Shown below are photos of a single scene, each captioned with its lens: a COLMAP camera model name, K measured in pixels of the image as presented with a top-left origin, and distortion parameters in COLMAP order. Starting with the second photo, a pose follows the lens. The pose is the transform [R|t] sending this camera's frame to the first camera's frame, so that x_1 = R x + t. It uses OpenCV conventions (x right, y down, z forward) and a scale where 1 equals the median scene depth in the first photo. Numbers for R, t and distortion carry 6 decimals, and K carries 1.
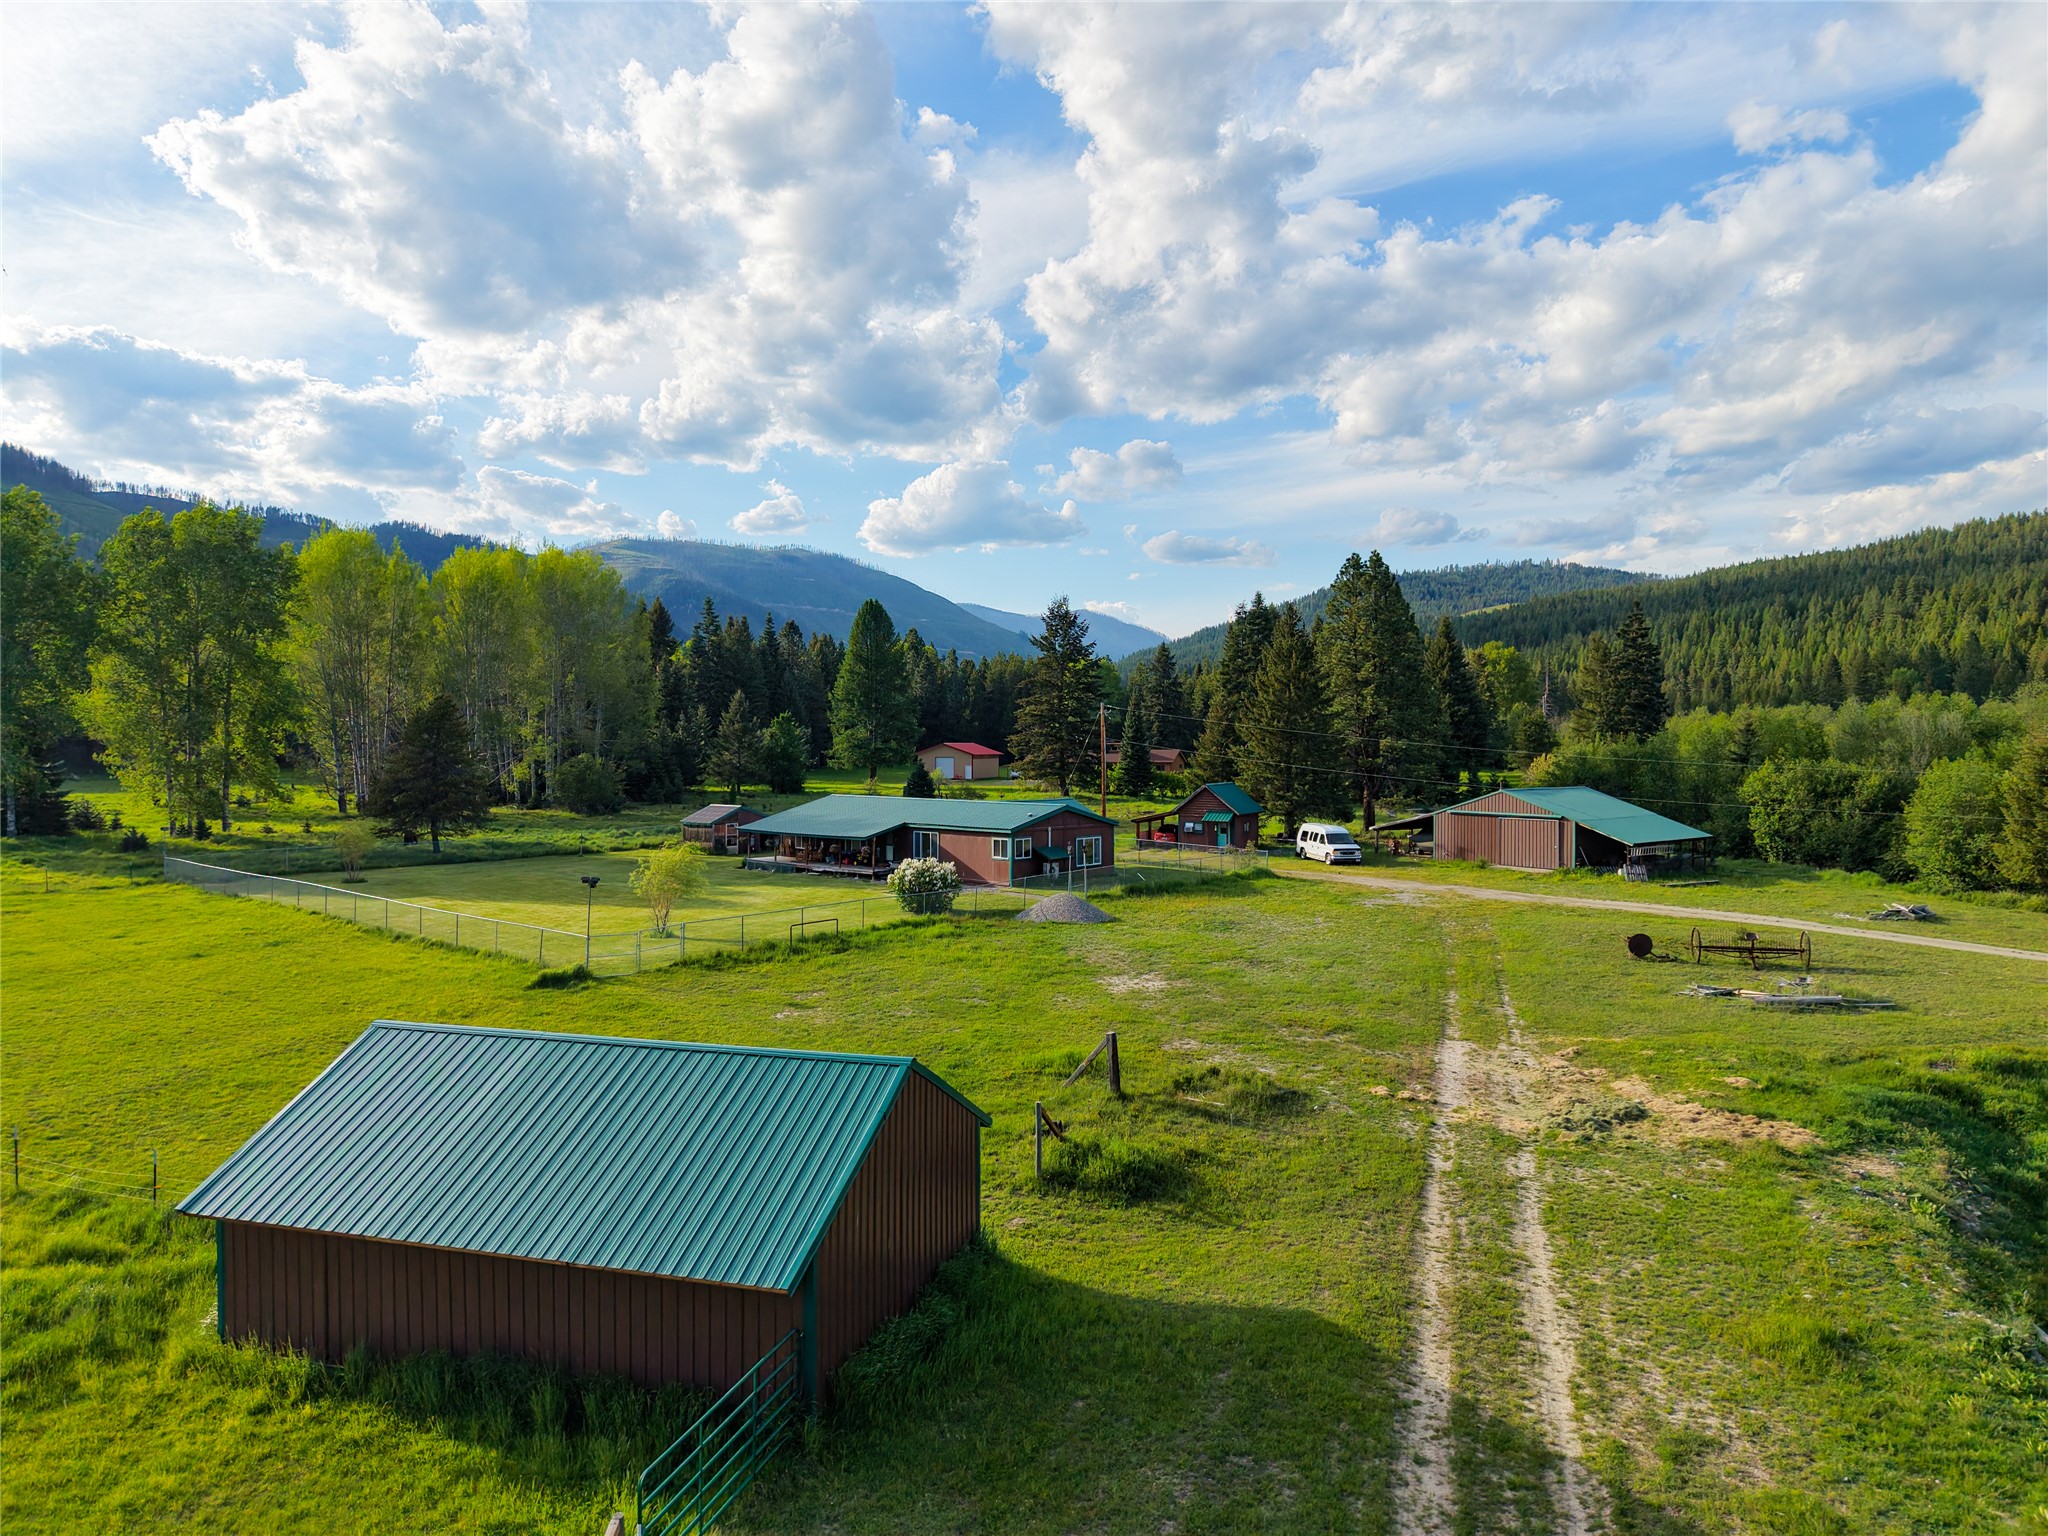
lens RADIAL K [[1510.2, 0, 1024.0], [0, 1510.2, 768.0], [0, 0, 1]] dist [-0.002610, -0.002600]
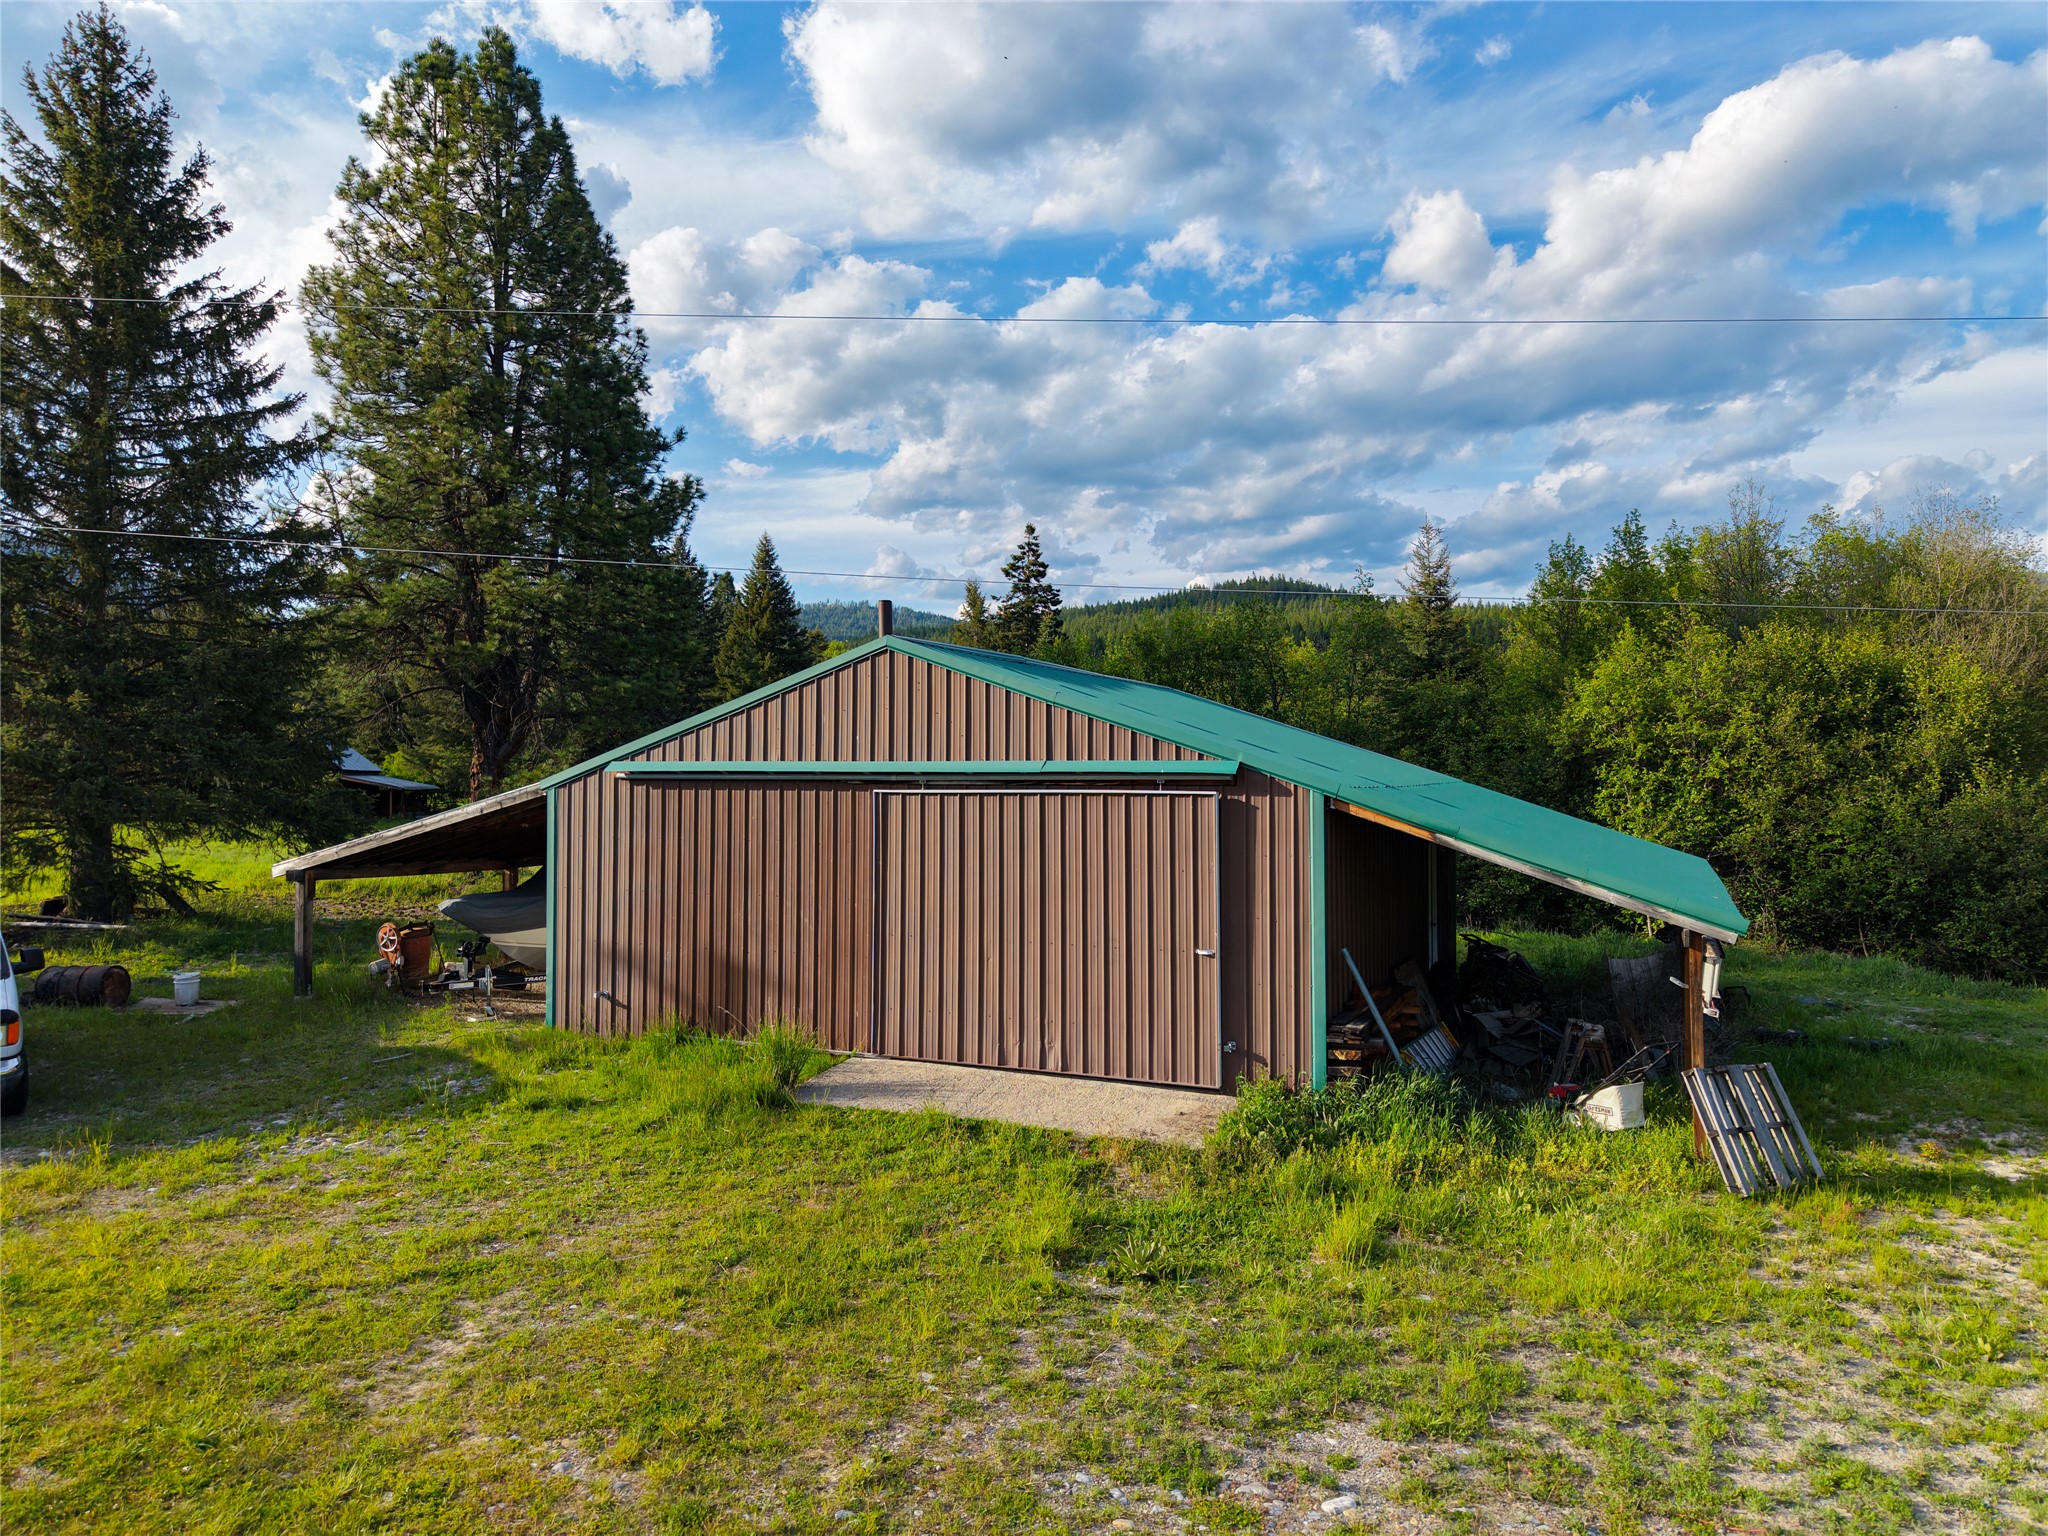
lens RADIAL K [[1540.5, 0, 1024.0], [0, 1540.5, 768.0], [0, 0, 1]] dist [-0.172867, -0.000884]
pose [[0.904463, 0.012560, 0.426367, 0.162750], [0.000134, 0.999558, -0.029729, 0.022751], [-0.426552, 0.026946, 0.904062, 0.531920]]
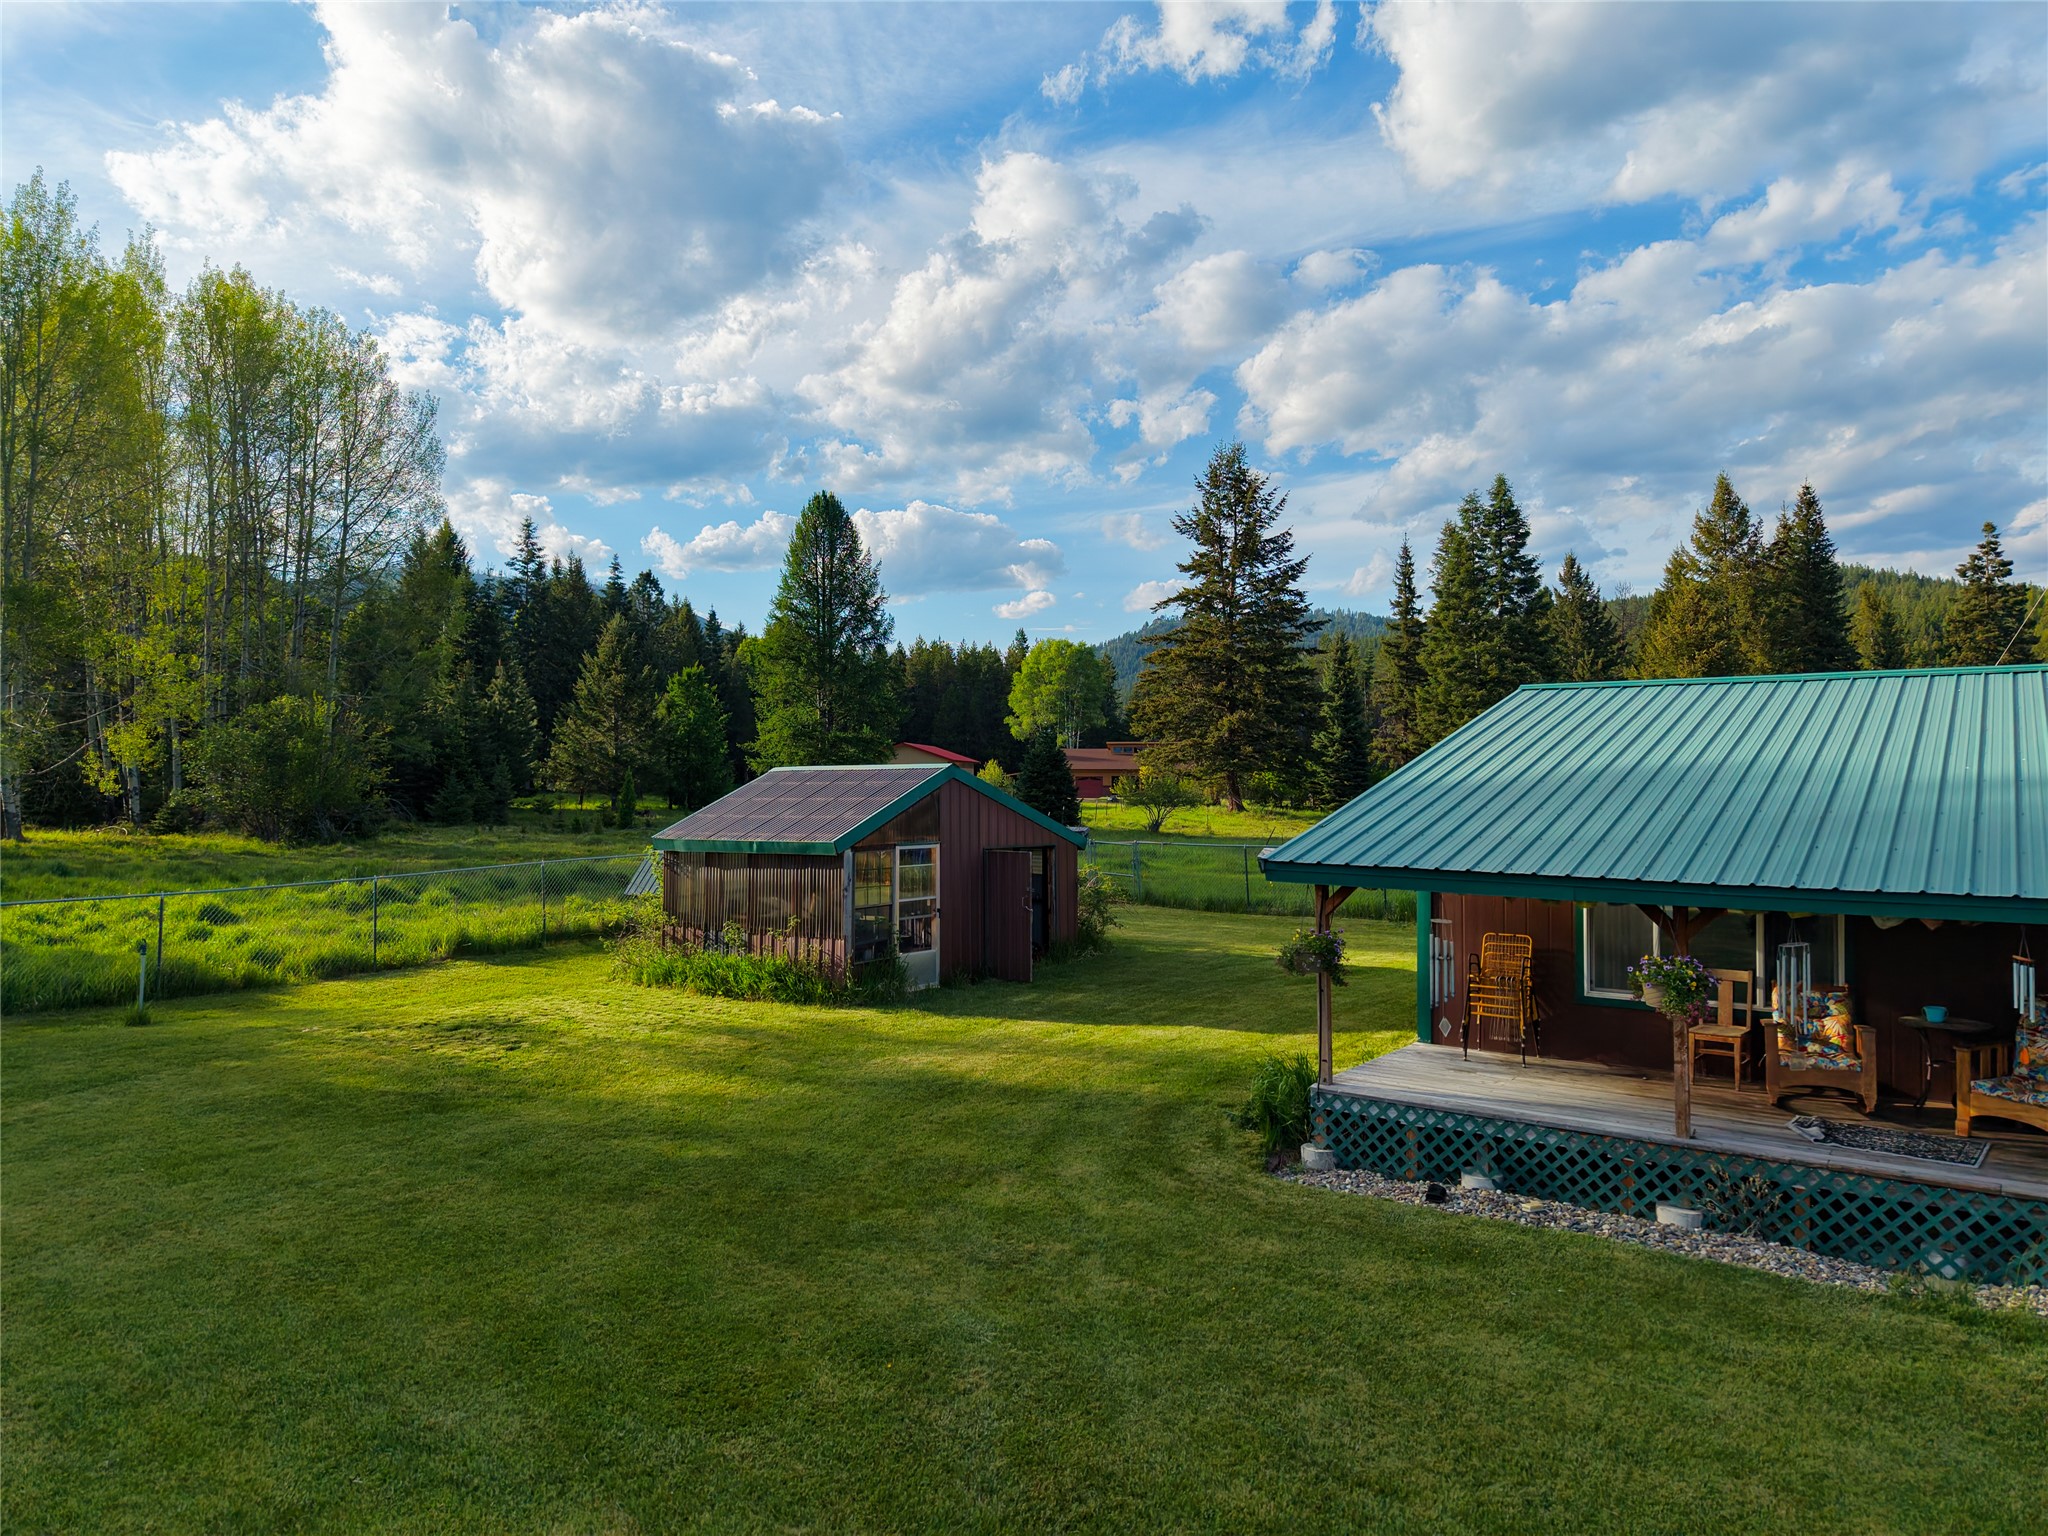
lens RADIAL K [[1510.2, 0, 1024.0], [0, 1510.2, 768.0], [0, 0, 1]] dist [-0.002610, -0.002600]
pose [[0.990201, 0.003120, 0.139613, -0.145654], [0.001206, 0.999522, -0.030890, 0.022612], [-0.139643, 0.030755, 0.989724, 0.552258]]
